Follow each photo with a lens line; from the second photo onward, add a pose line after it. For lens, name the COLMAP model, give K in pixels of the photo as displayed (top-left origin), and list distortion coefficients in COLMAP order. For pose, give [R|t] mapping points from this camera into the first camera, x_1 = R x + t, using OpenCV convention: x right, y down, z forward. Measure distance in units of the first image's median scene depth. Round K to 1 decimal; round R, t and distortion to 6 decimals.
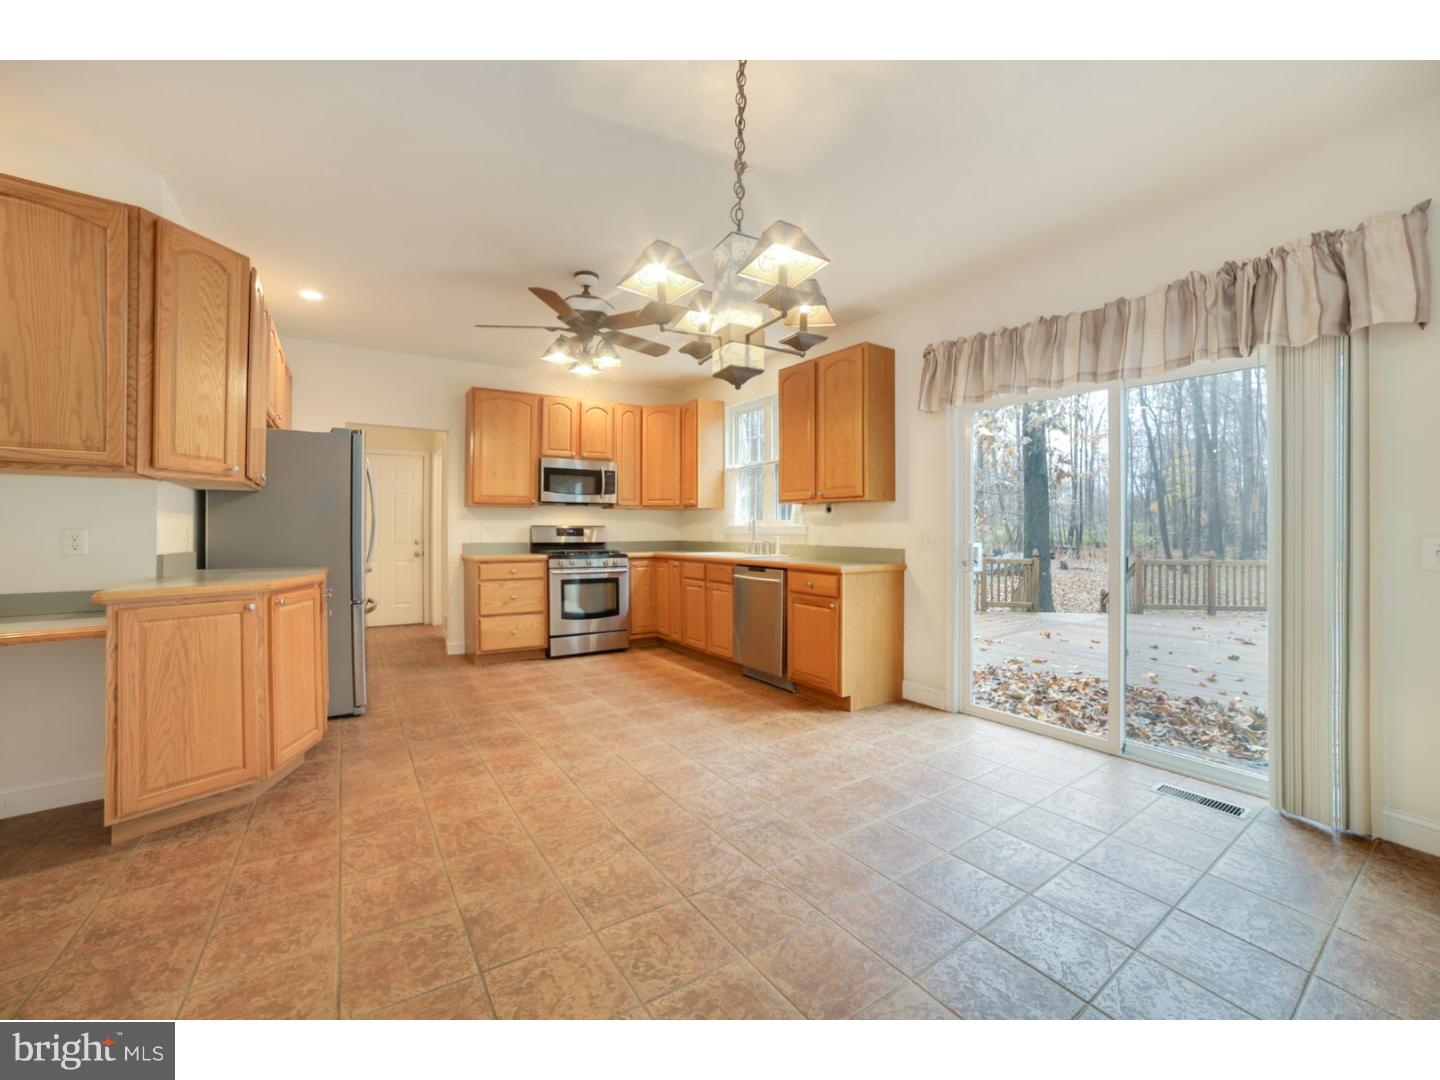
lens RADIAL K [[579.8, 0, 723.6], [0, 579.8, 526.4], [0, 0, 1]] dist [-0.107062, 0.039166]
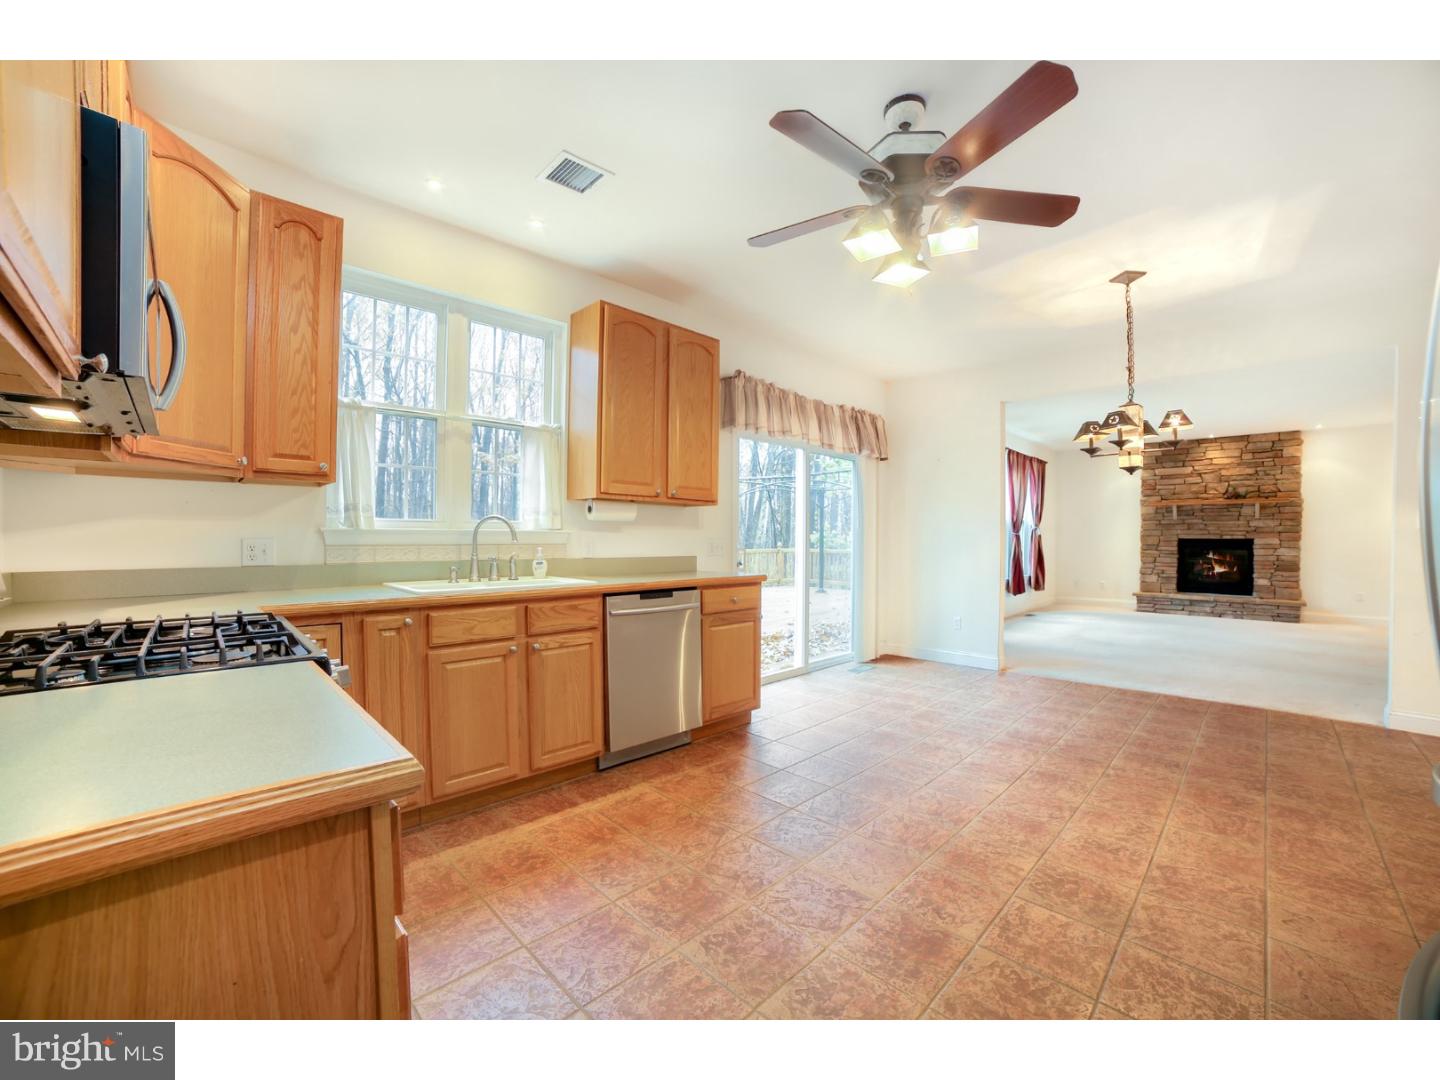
lens RADIAL K [[586.8, 0, 720.0], [0, 586.8, 540.0], [0, 0, 1]] dist [-0.089968, 0.026034]
pose [[-0.191147, -0.005244, 0.981547, -0.881415], [-0.008662, 0.999956, 0.003655, 0.007955], [-0.981523, -0.007803, -0.191184, 1.465307]]
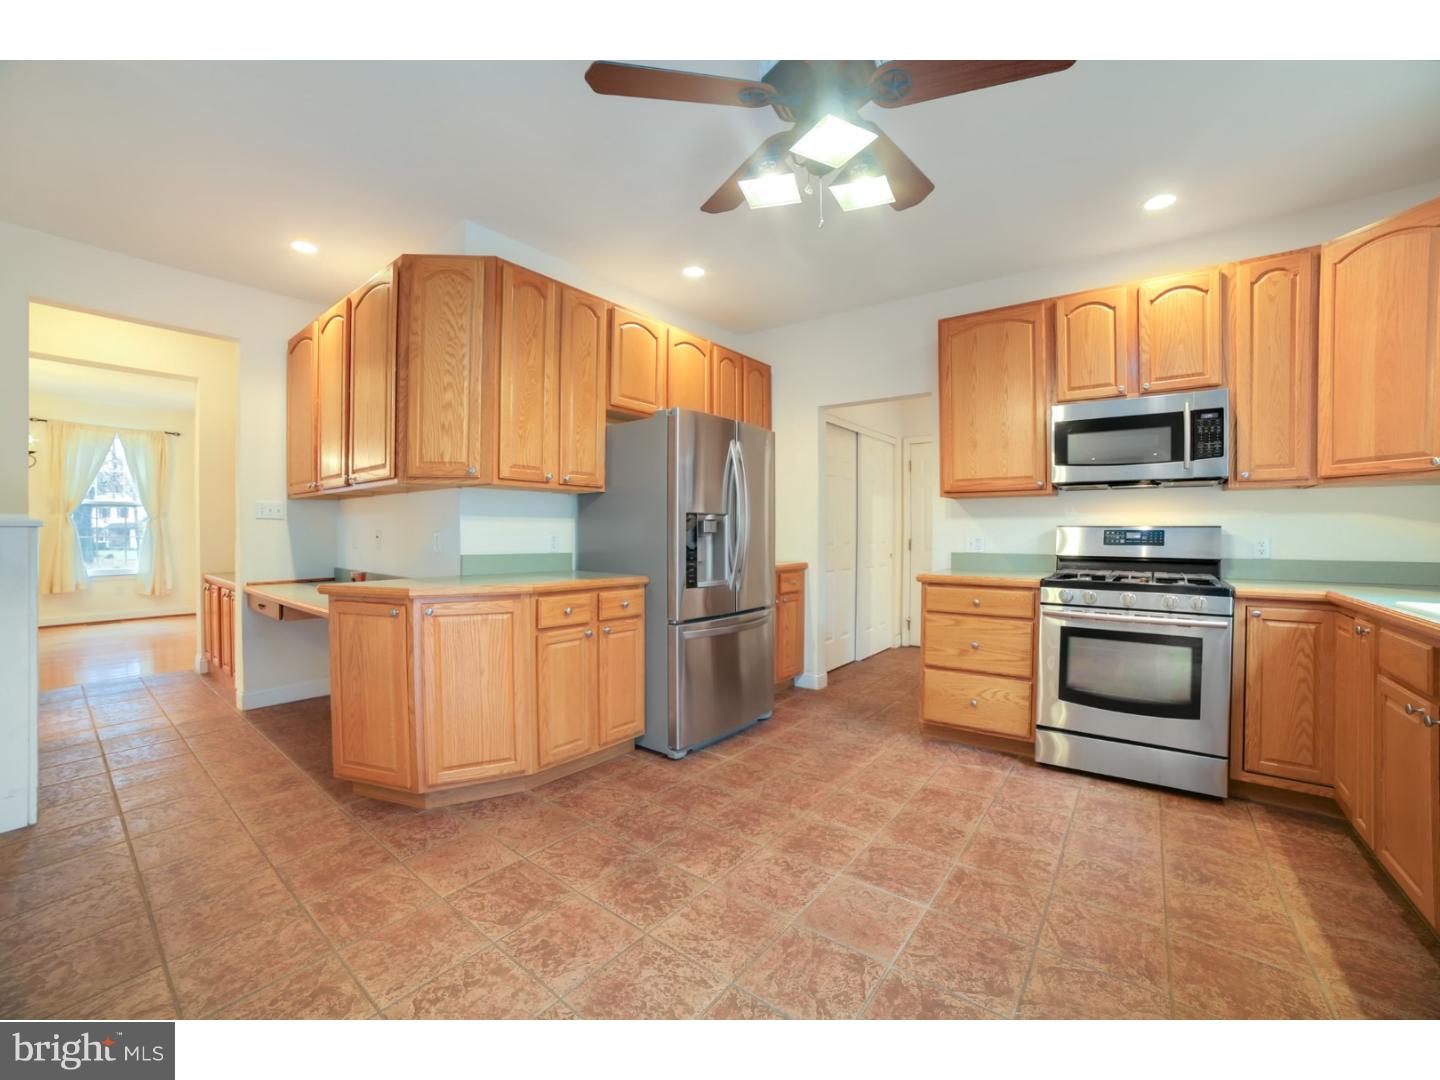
lens RADIAL K [[586.8, 0, 720.0], [0, 586.8, 540.0], [0, 0, 1]] dist [-0.089968, 0.026034]
pose [[0.317320, 0.010688, -0.948258, 0.193870], [0.004811, 0.999905, 0.012881, 0.006331], [0.948306, -0.008649, 0.317239, 0.874170]]
